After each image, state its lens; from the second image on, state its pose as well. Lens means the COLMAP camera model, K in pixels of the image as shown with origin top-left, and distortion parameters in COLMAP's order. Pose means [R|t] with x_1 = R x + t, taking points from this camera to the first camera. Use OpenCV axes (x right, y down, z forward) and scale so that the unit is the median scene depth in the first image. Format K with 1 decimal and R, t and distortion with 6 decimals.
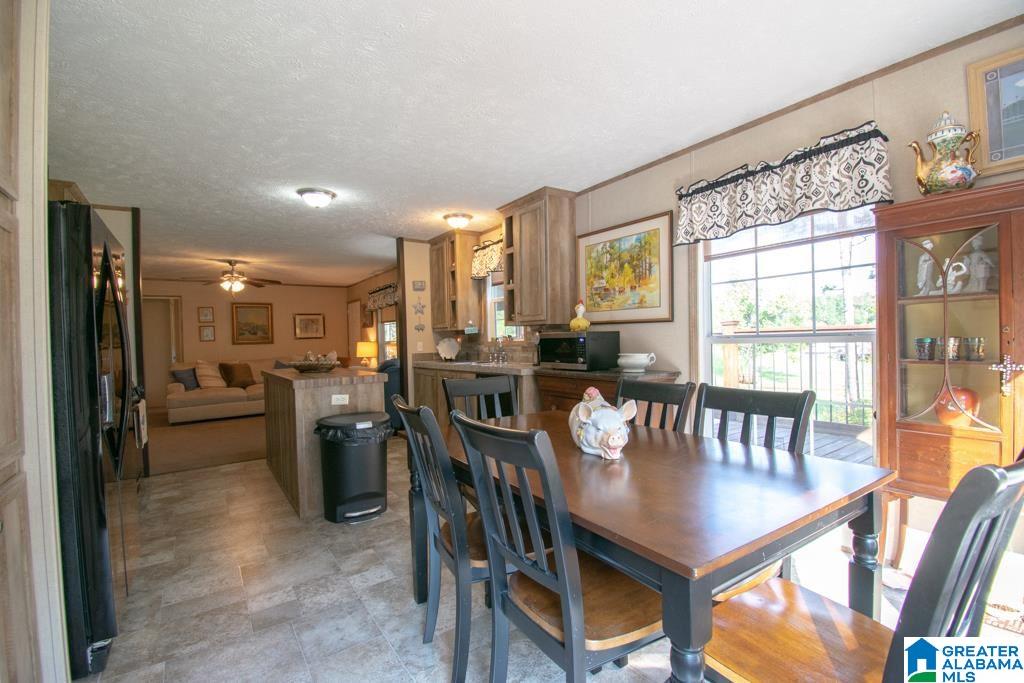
lens RADIAL K [[448.7, 0, 518.8], [0, 448.7, 344.1], [0, 0, 1]] dist [-0.010466, -0.004618]
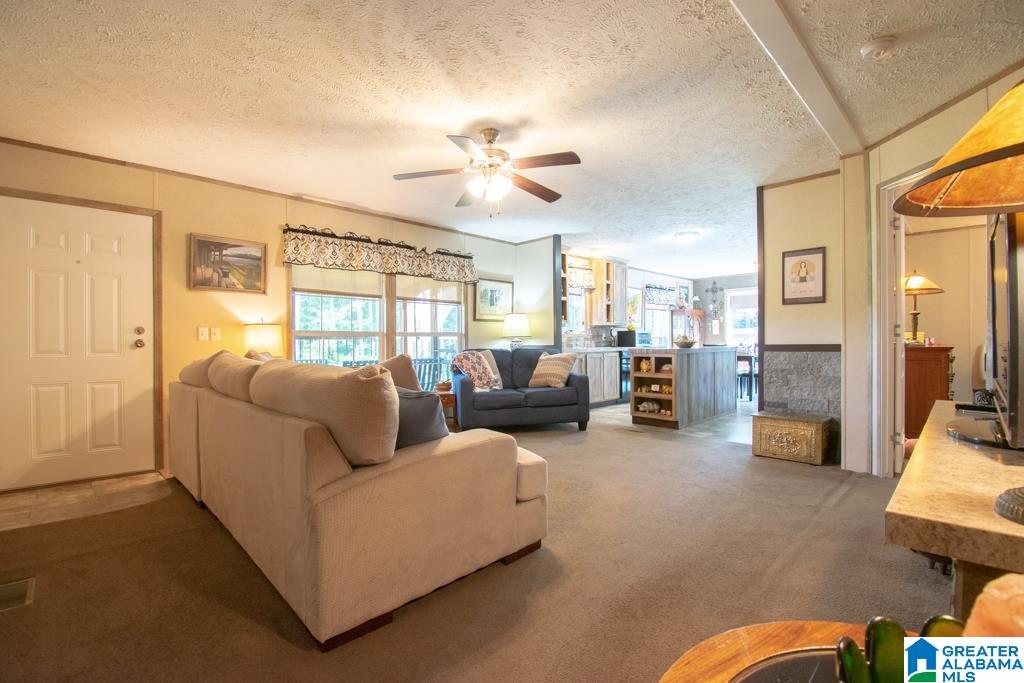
lens RADIAL K [[448.7, 0, 517.8], [0, 448.7, 345.7], [0, 0, 1]] dist [-0.010466, -0.004618]
pose [[-0.150389, 0.025718, 0.988292, -0.945322], [0.026292, 0.999412, -0.022007, 0.038626], [-0.988277, 0.022674, -0.150977, 0.909791]]
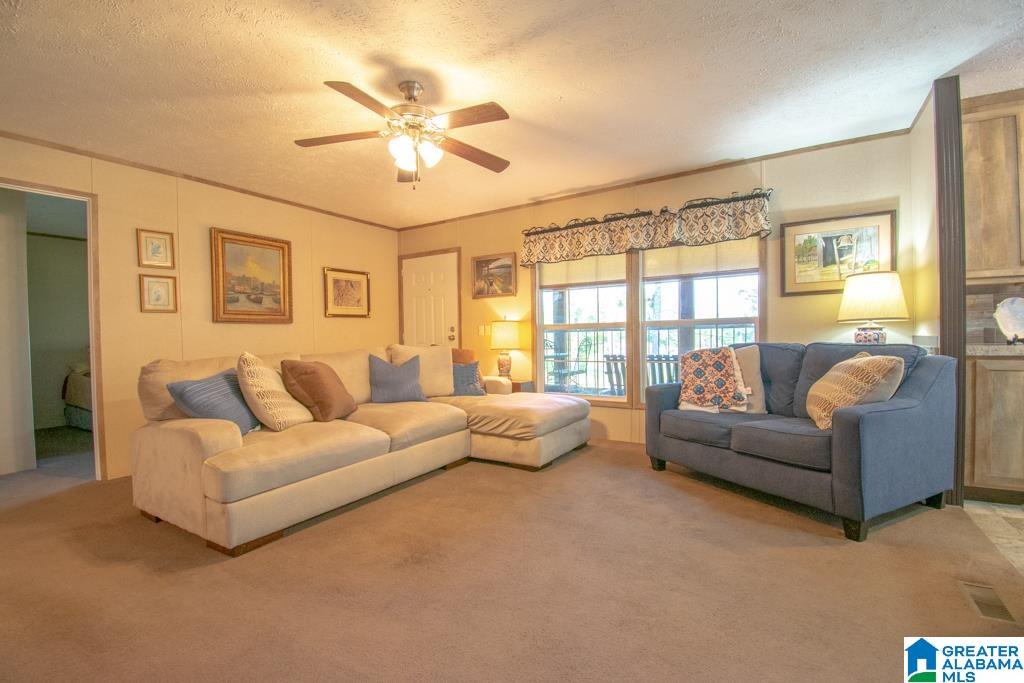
lens RADIAL K [[448.7, 0, 516.0], [0, 448.7, 345.1], [0, 0, 1]] dist [-0.010466, -0.004618]
pose [[0.928700, 0.001065, 0.370831, -0.605818], [-0.000138, 0.999997, -0.002528, 0.028978], [-0.370833, 0.002296, 0.928697, 0.539852]]
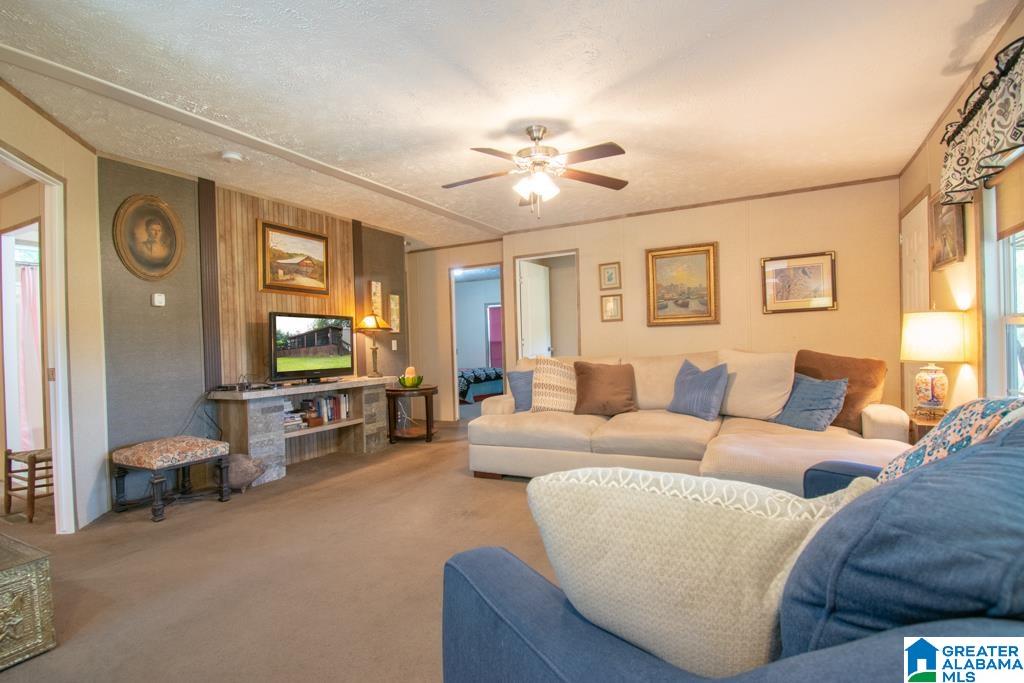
lens RADIAL K [[501.6, 0, 509.2], [0, 501.6, 344.0], [0, 0, 1]] dist [-0.005149, -0.000959]
pose [[0.431250, 0.016880, -0.902075, -0.179780], [0.007686, 0.999720, 0.022382, 0.008193], [0.902200, -0.016586, 0.430999, 0.665872]]
